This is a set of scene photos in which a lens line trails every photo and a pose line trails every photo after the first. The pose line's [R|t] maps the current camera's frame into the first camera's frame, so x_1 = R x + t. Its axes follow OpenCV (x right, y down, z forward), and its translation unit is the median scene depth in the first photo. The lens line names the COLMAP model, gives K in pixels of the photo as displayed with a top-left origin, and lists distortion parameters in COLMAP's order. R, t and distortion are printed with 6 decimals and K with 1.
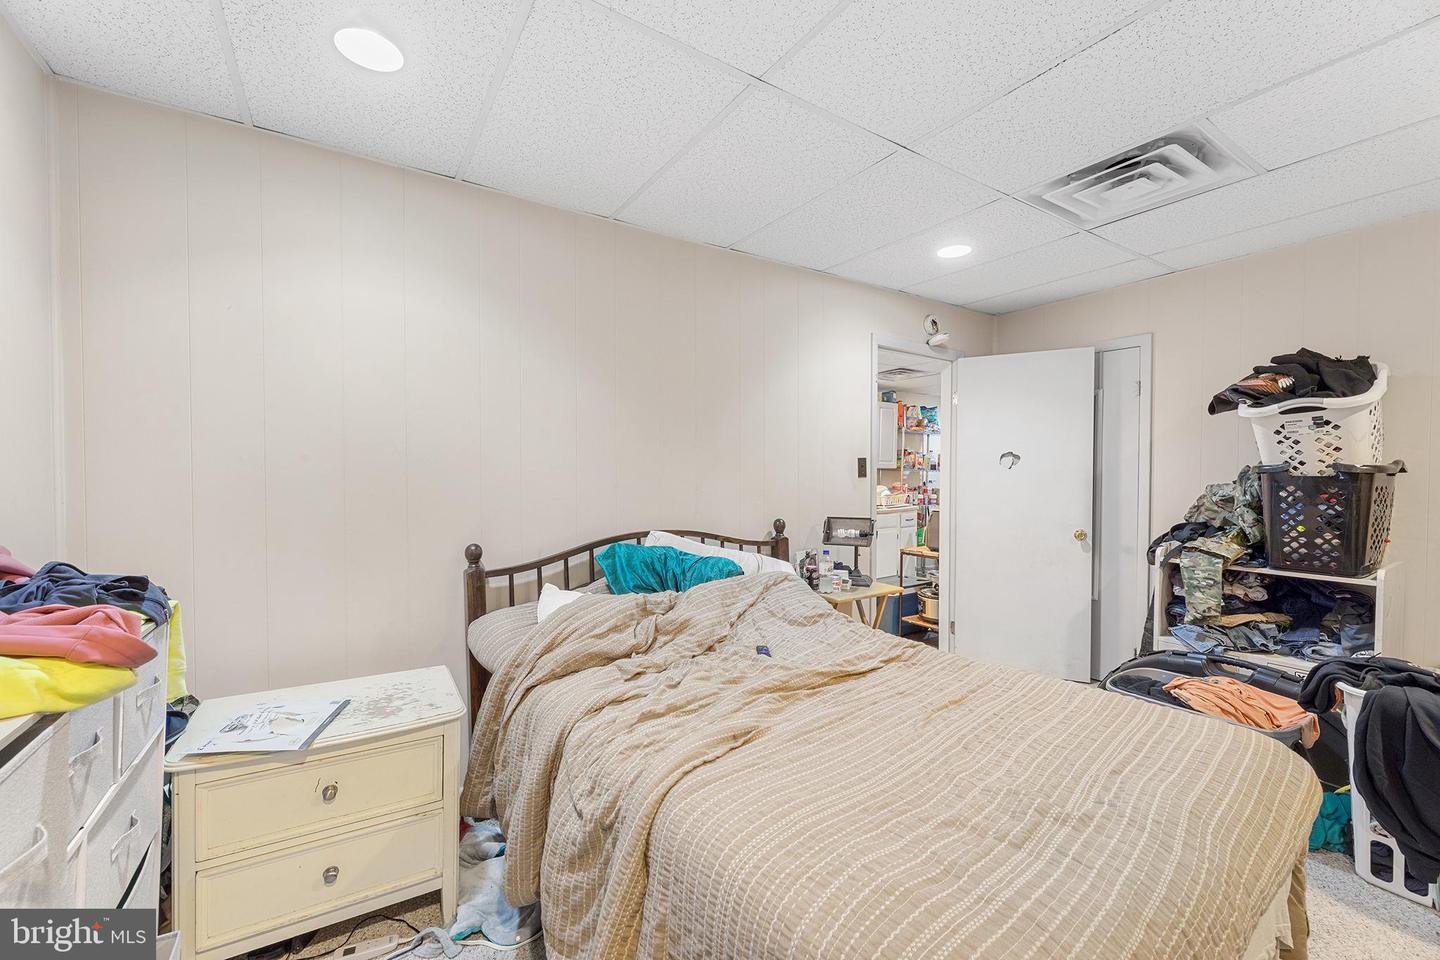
lens RADIAL K [[570.5, 0, 720.0], [0, 570.5, 483.5], [0, 0, 1]] dist [0.001975, -0.002838]
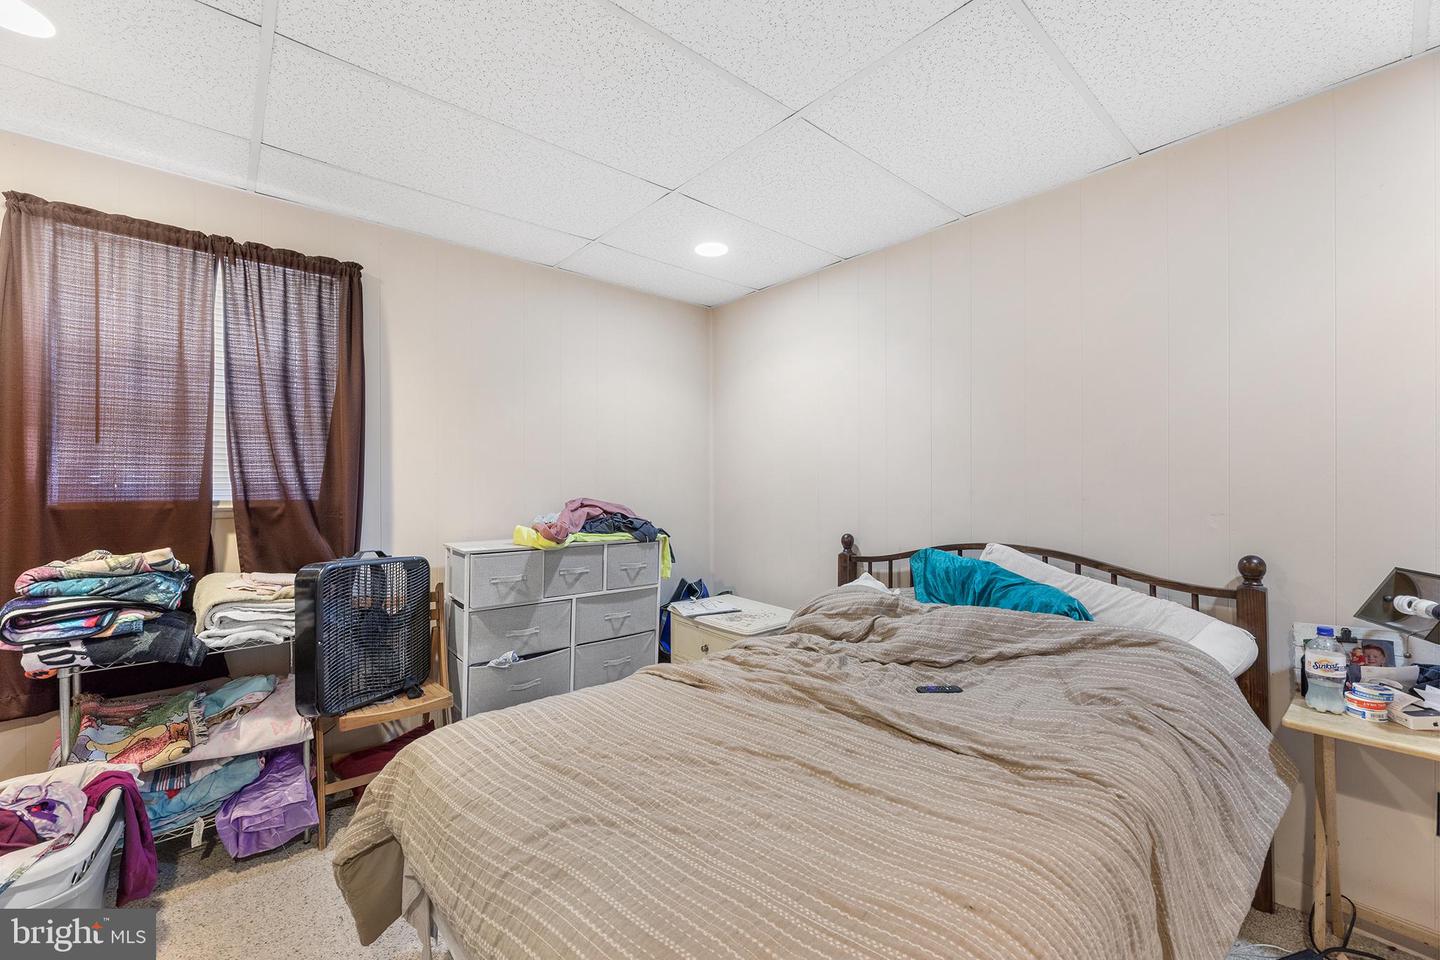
lens RADIAL K [[570.5, 0, 720.0], [0, 570.5, 483.5], [0, 0, 1]] dist [0.001975, -0.002838]
pose [[0.152174, 0.006270, -0.988334, 0.877982], [-0.013683, 0.999897, 0.004237, -0.010592], [0.988259, 0.012878, 0.152245, 0.556480]]
